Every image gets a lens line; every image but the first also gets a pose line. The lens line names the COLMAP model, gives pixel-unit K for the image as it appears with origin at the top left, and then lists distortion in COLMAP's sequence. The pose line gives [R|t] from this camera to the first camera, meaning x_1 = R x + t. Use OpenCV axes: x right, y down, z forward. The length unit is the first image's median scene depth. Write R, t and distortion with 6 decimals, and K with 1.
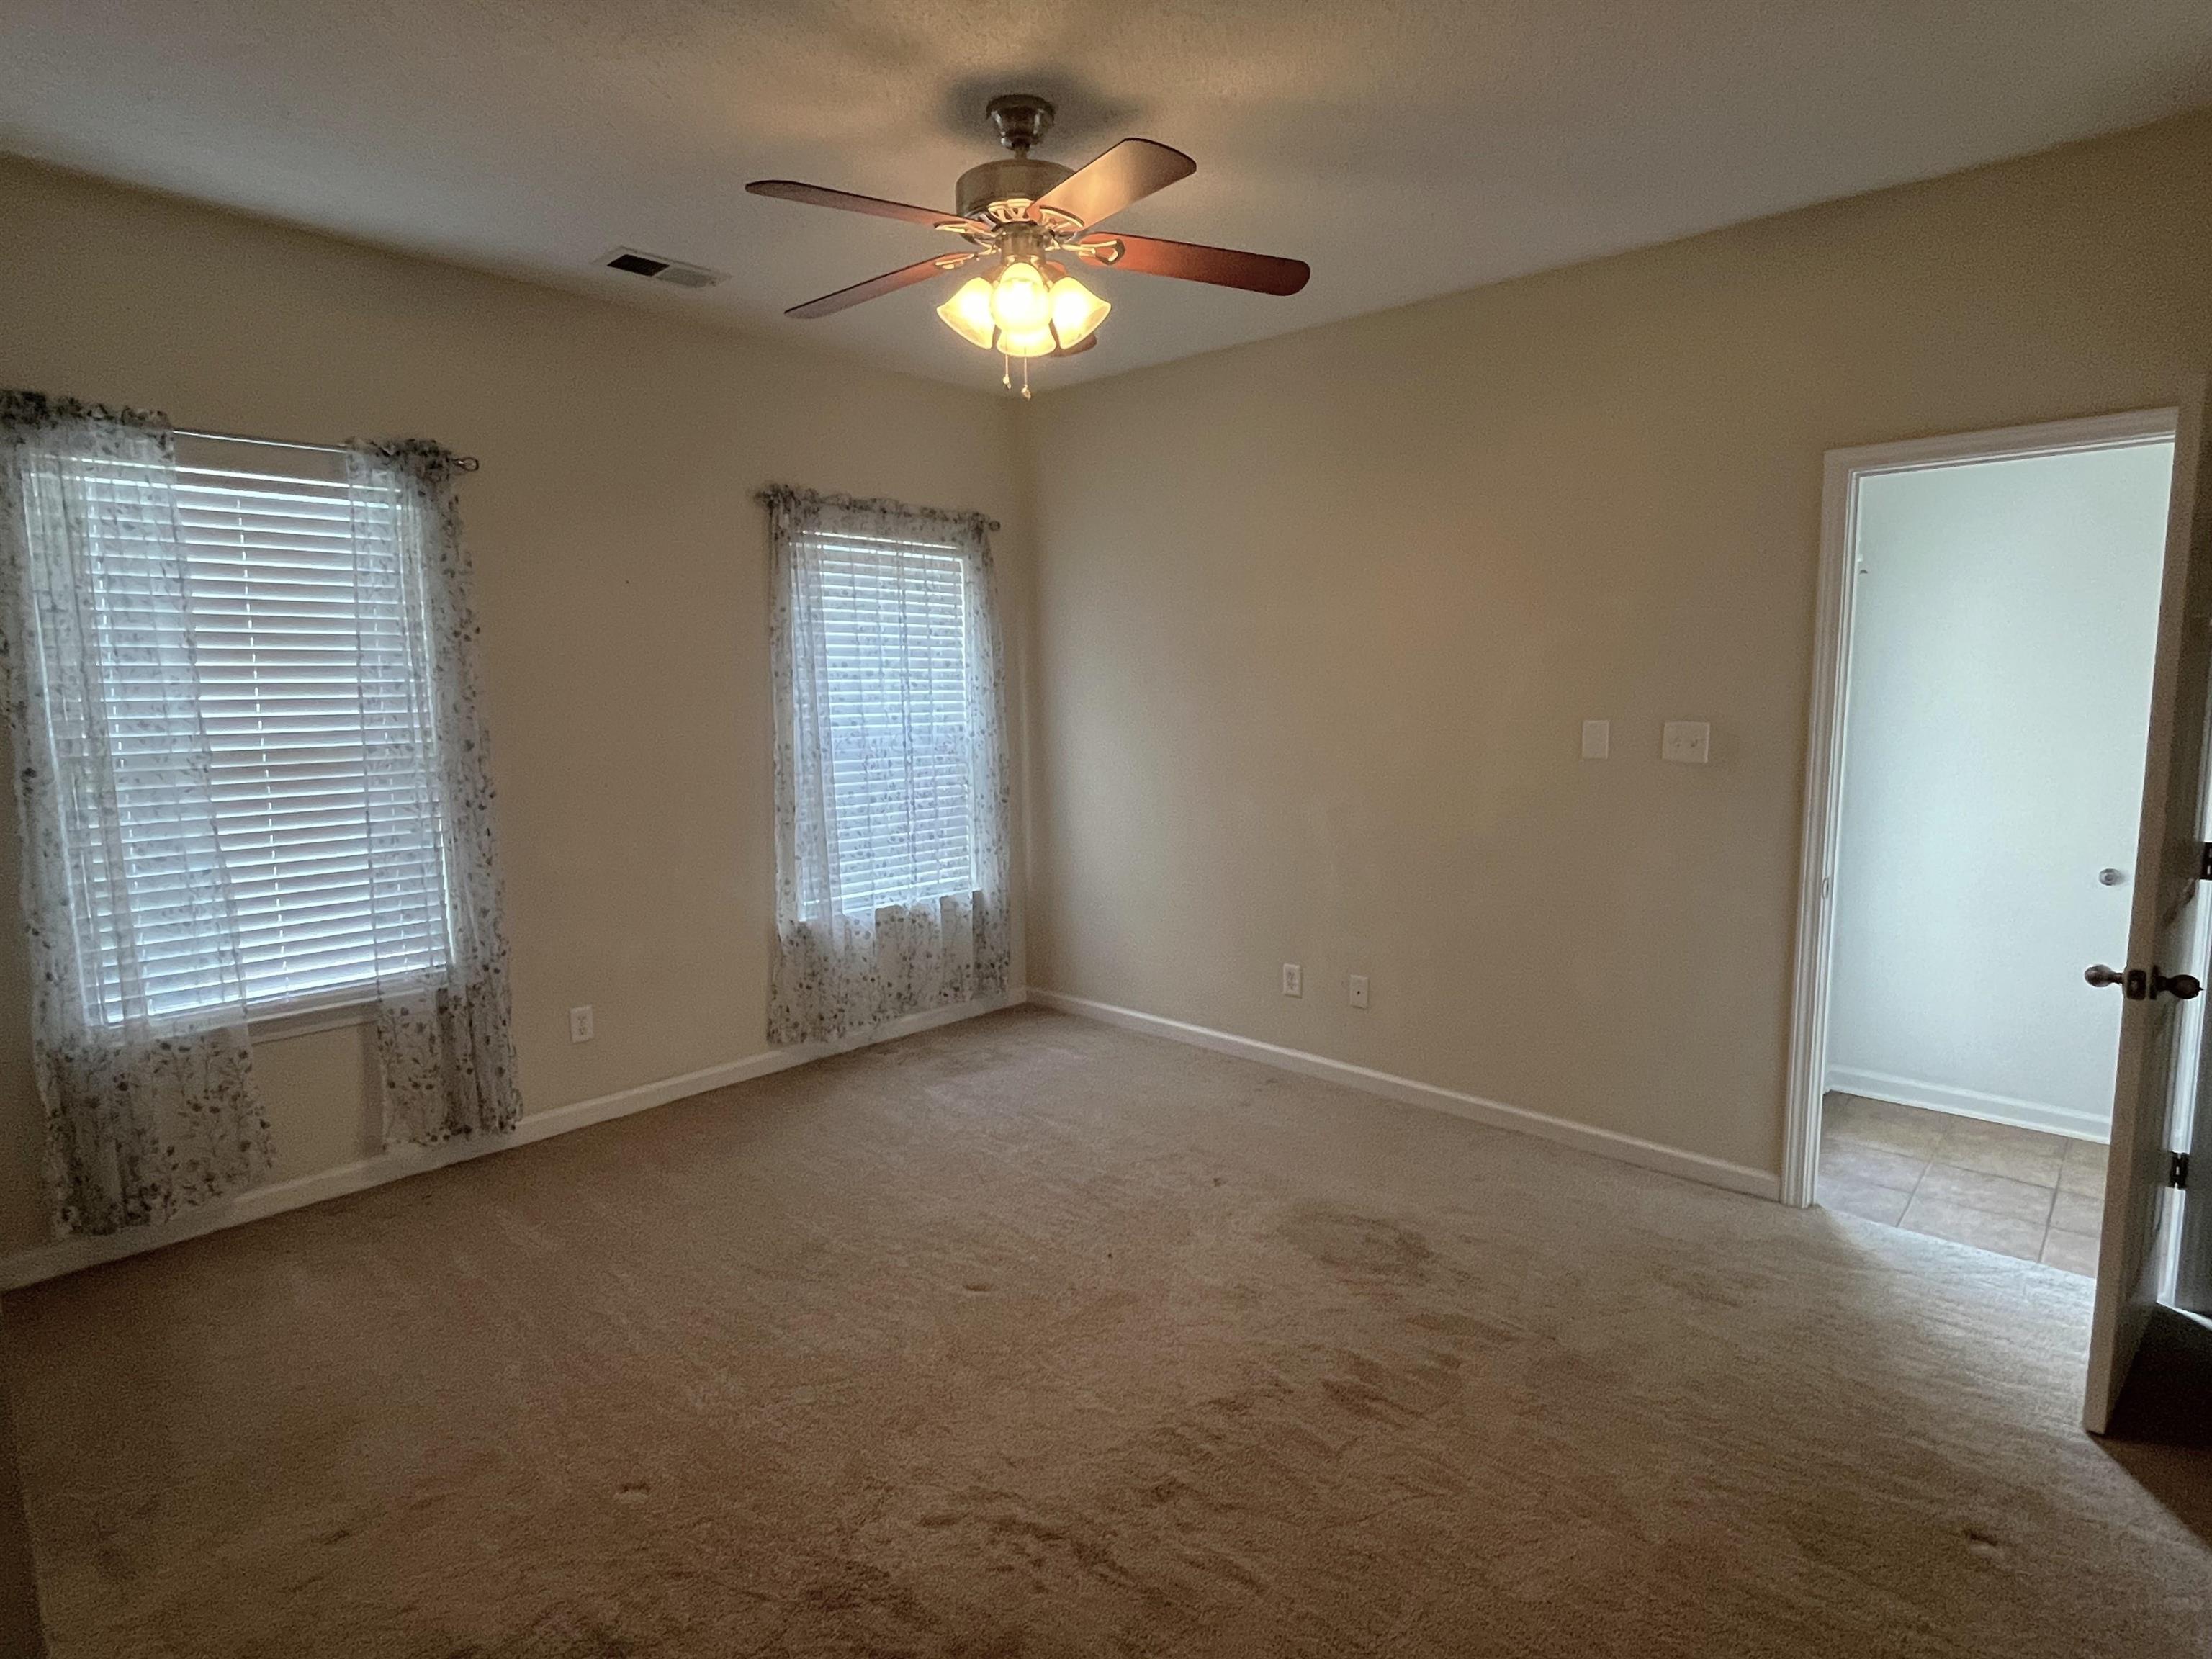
lens RADIAL K [[1146.9, 0, 1105.0], [0, 1146.9, 824.0], [0, 0, 1]] dist [-0.005847, -0.001110]
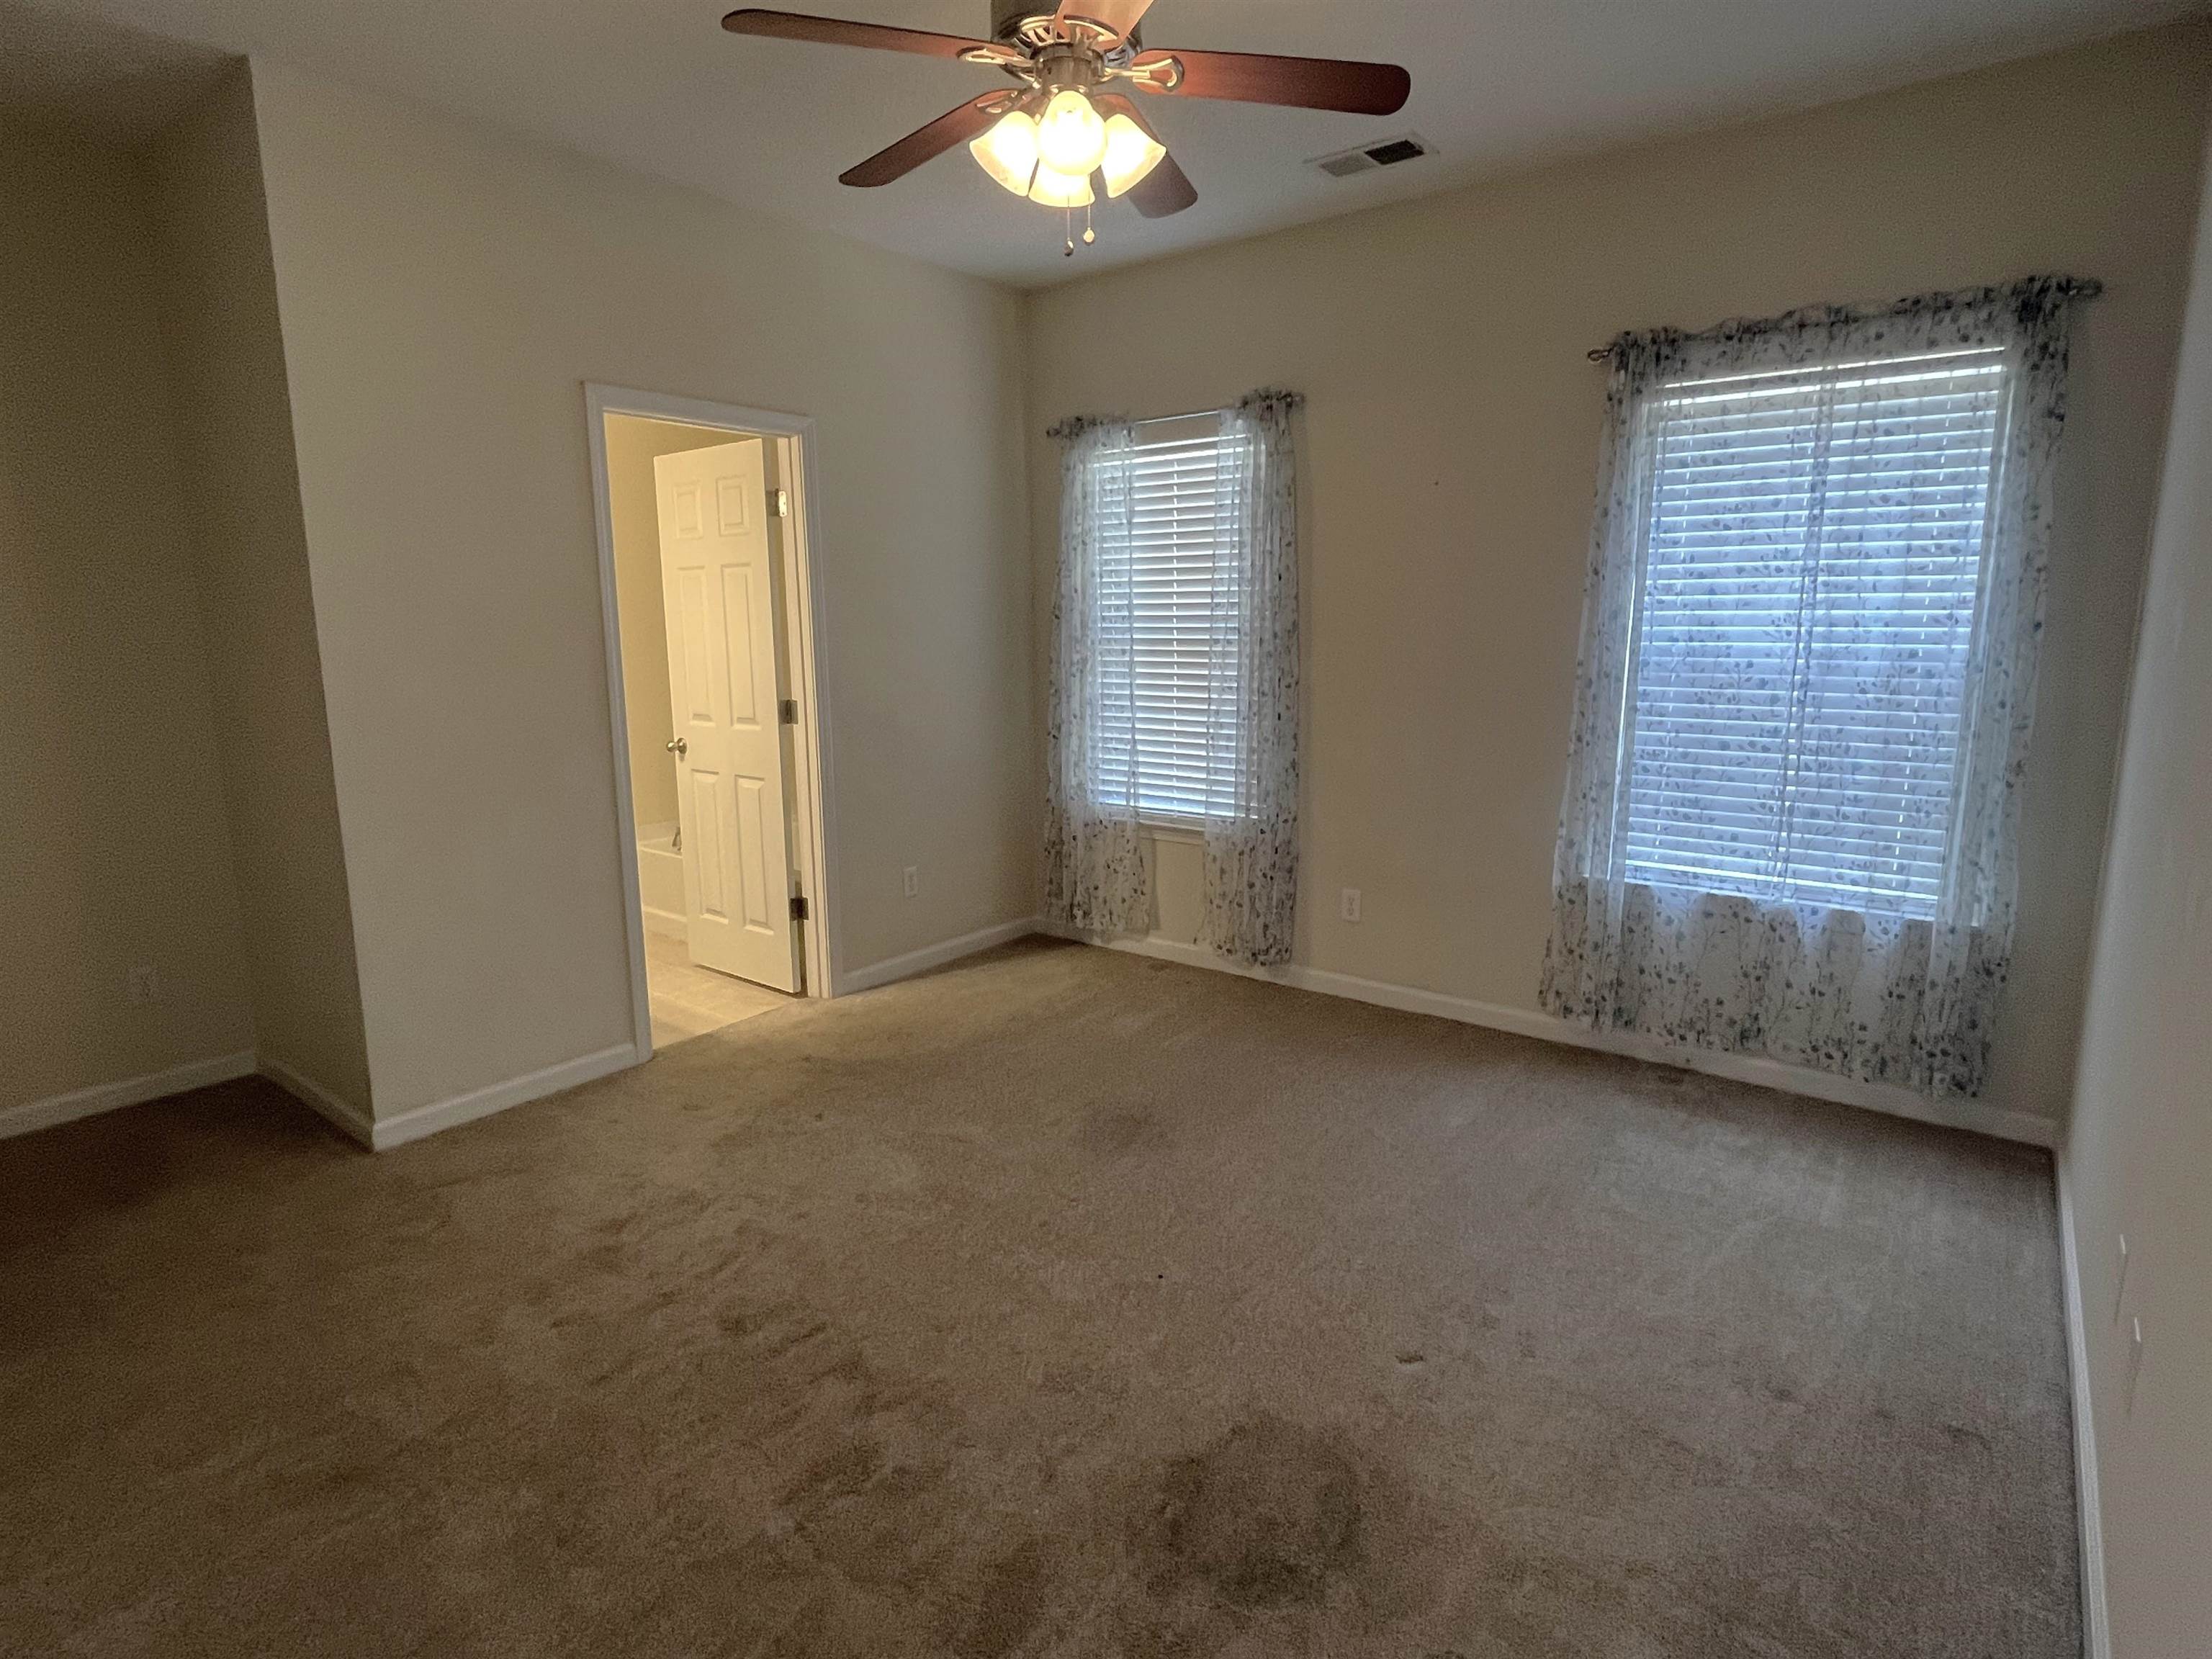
lens RADIAL K [[1146.9, 0, 1101.3], [0, 1146.9, 827.2], [0, 0, 1]] dist [-0.005847, -0.001110]
pose [[0.084821, 0.186830, -0.978724, 0.486775], [-0.115897, 0.977446, 0.176542, -0.053603], [0.989633, 0.098456, 0.104561, 0.542818]]
